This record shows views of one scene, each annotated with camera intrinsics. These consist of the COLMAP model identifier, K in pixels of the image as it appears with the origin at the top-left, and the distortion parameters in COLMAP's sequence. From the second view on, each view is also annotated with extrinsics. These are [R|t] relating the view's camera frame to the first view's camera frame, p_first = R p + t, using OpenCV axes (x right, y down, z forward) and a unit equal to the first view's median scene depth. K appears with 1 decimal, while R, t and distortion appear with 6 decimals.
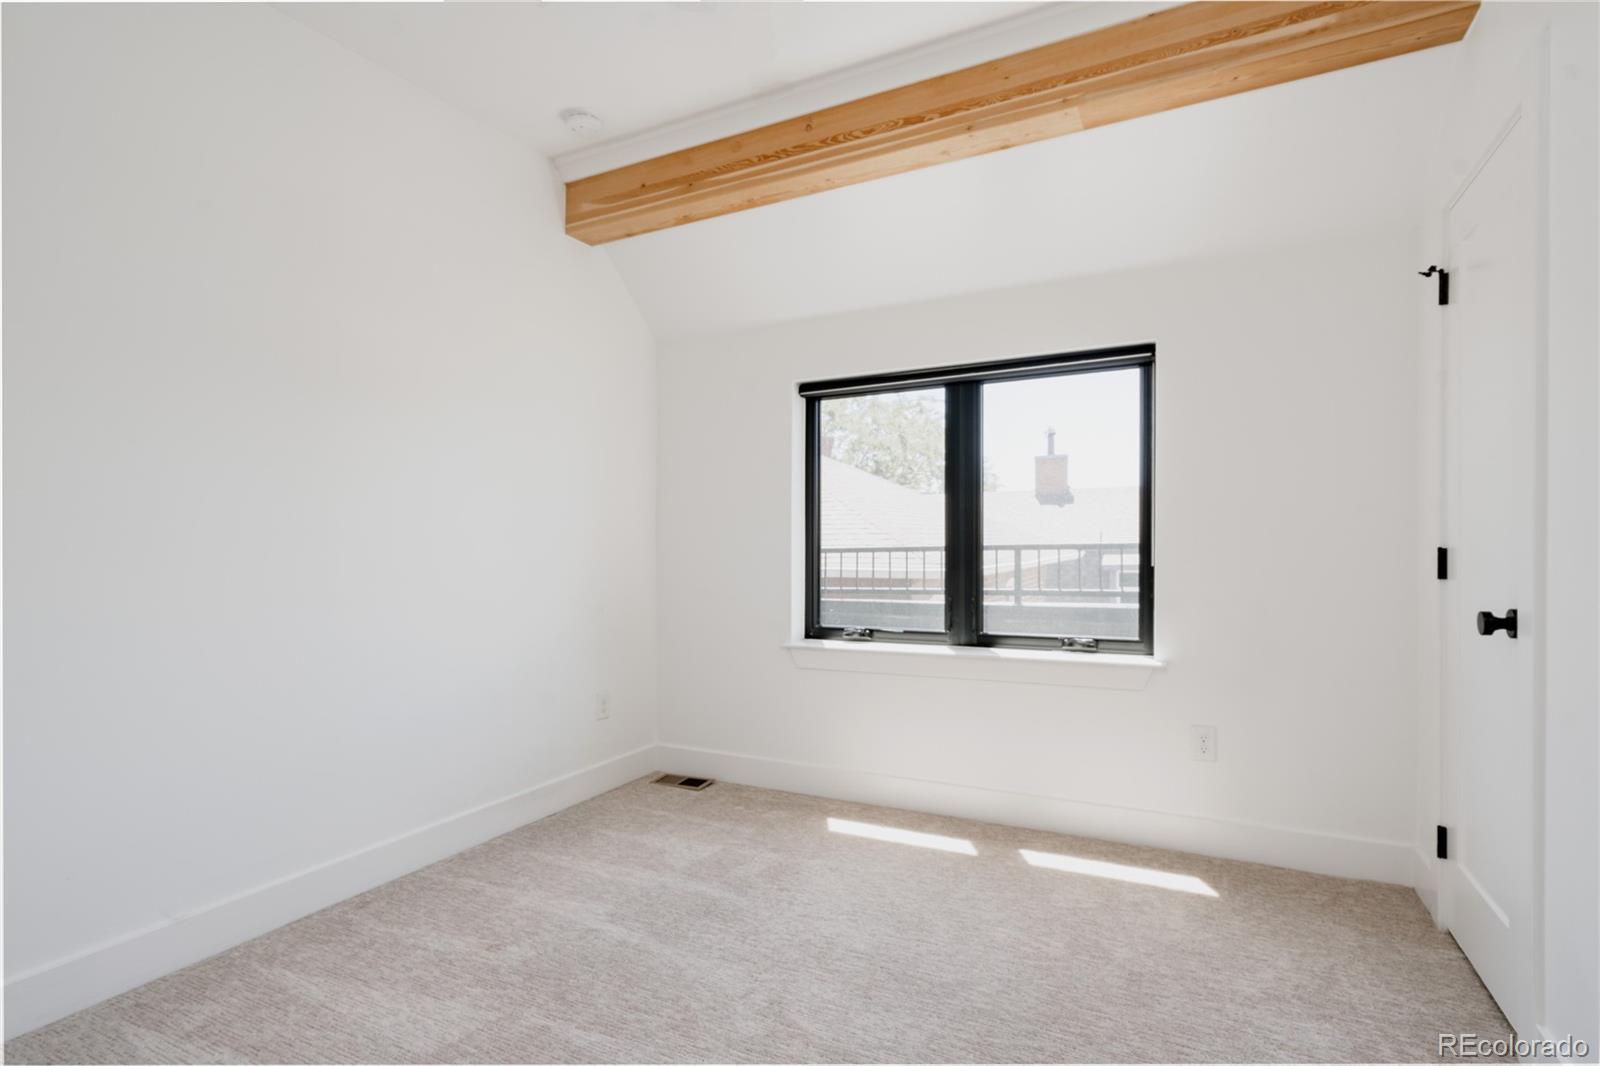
lens RADIAL K [[777.6, 0, 798.4], [0, 777.6, 537.9], [0, 0, 1]] dist [0.003374, 0.000742]
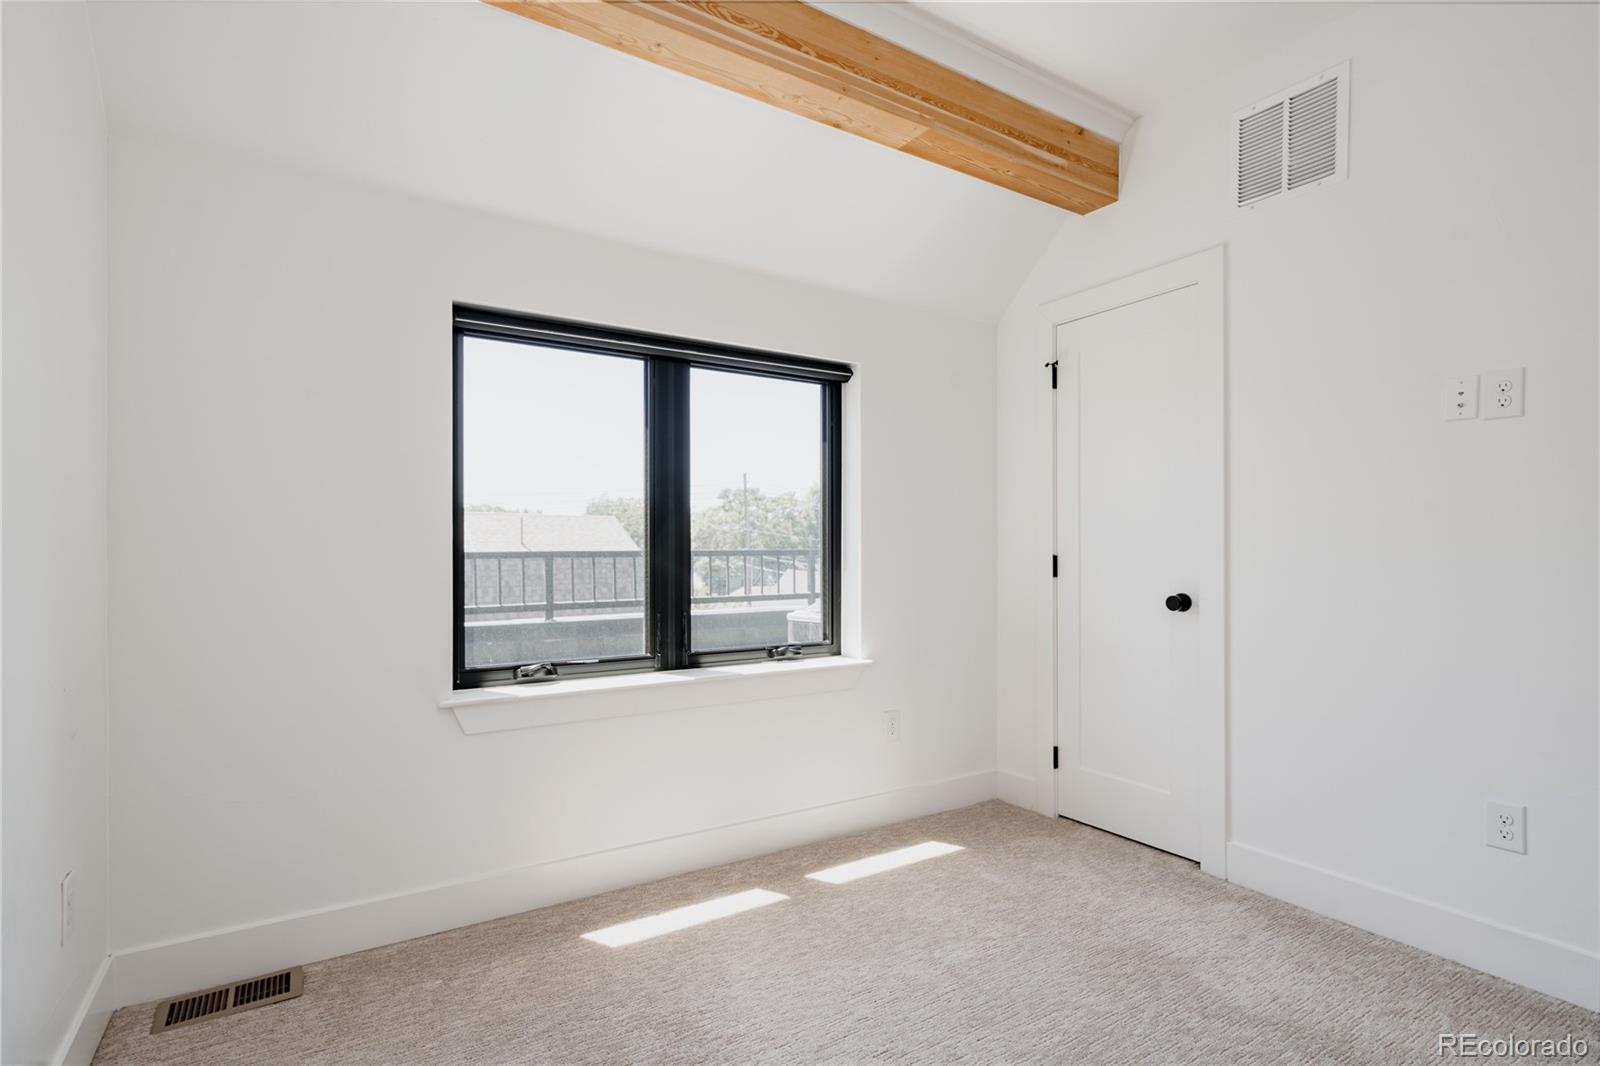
lens RADIAL K [[777.6, 0, 798.6], [0, 777.6, 549.3], [0, 0, 1]] dist [0.003374, 0.000742]
pose [[0.511620, 0.012733, 0.859118, -0.494594], [-0.012212, 0.999897, -0.007547, 0.013960], [-0.859125, -0.006630, 0.511722, 0.493974]]
